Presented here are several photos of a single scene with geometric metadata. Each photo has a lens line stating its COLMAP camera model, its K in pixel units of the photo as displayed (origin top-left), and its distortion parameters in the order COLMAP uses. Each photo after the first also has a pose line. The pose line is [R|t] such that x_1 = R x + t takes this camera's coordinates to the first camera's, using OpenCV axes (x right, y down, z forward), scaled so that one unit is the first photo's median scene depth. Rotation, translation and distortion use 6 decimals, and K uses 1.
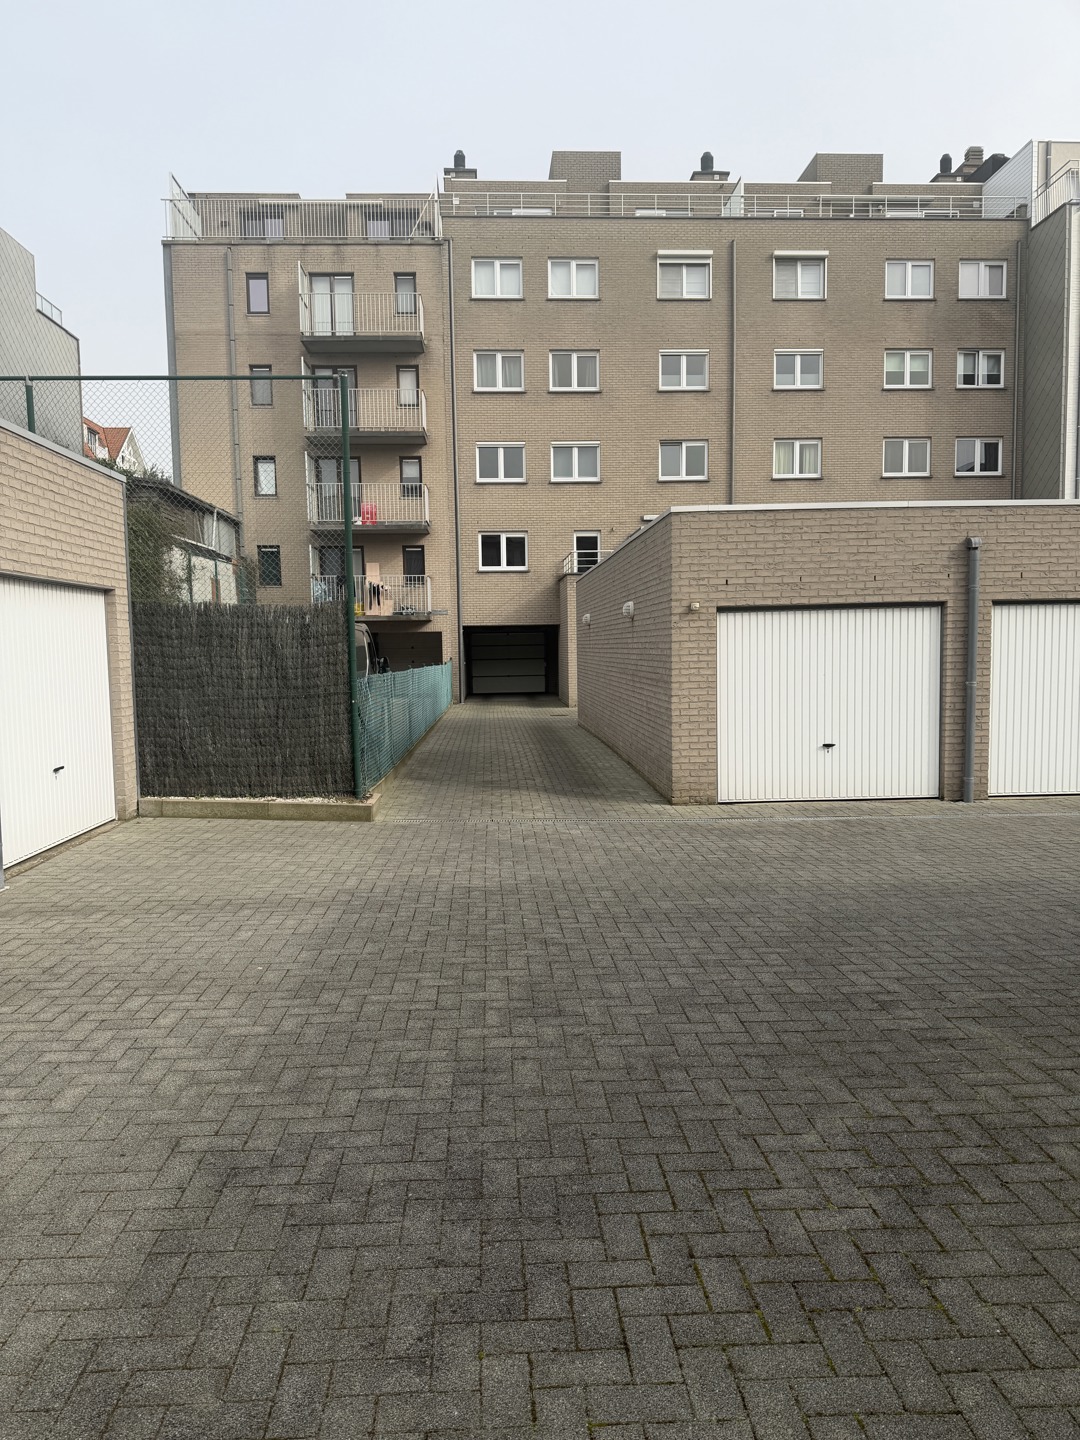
lens RADIAL K [[1019.1, 0, 540.0], [0, 1019.1, 720.0], [0, 0, 1]] dist [0.008094, -0.001270]
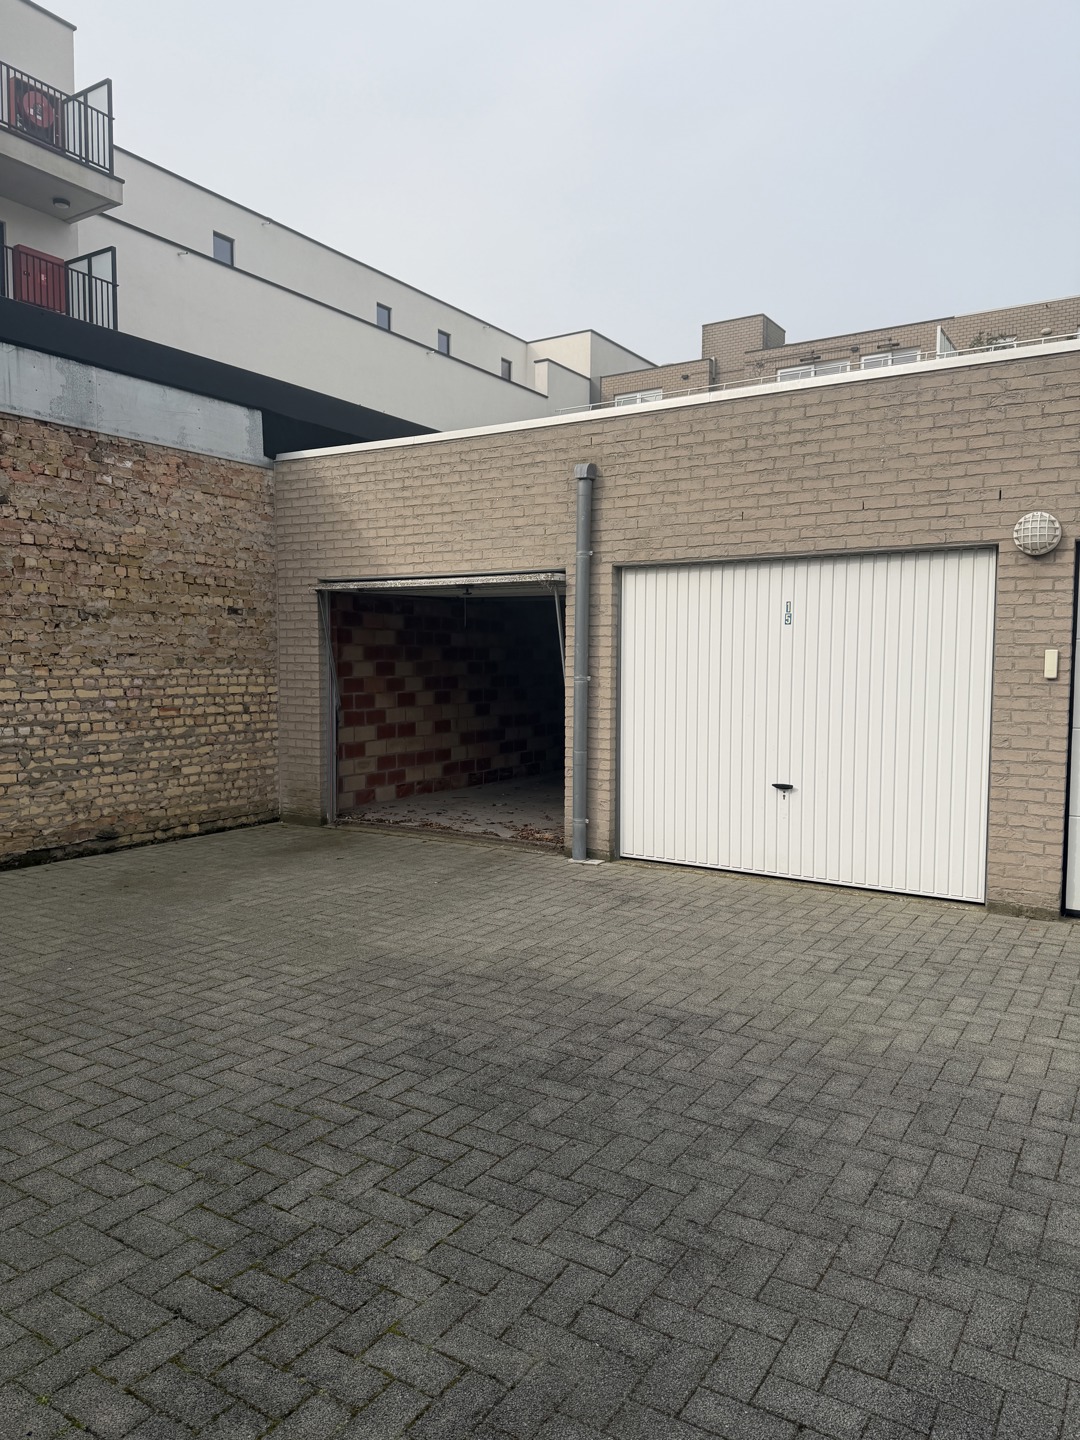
lens RADIAL K [[1019.1, 0, 540.0], [0, 1019.1, 720.0], [0, 0, 1]] dist [0.008094, -0.001270]
pose [[-0.578104, 0.067726, -0.813147, 0.848969], [-0.061202, 0.990143, 0.125979, -0.107441], [0.813664, 0.122595, -0.568261, 1.523761]]
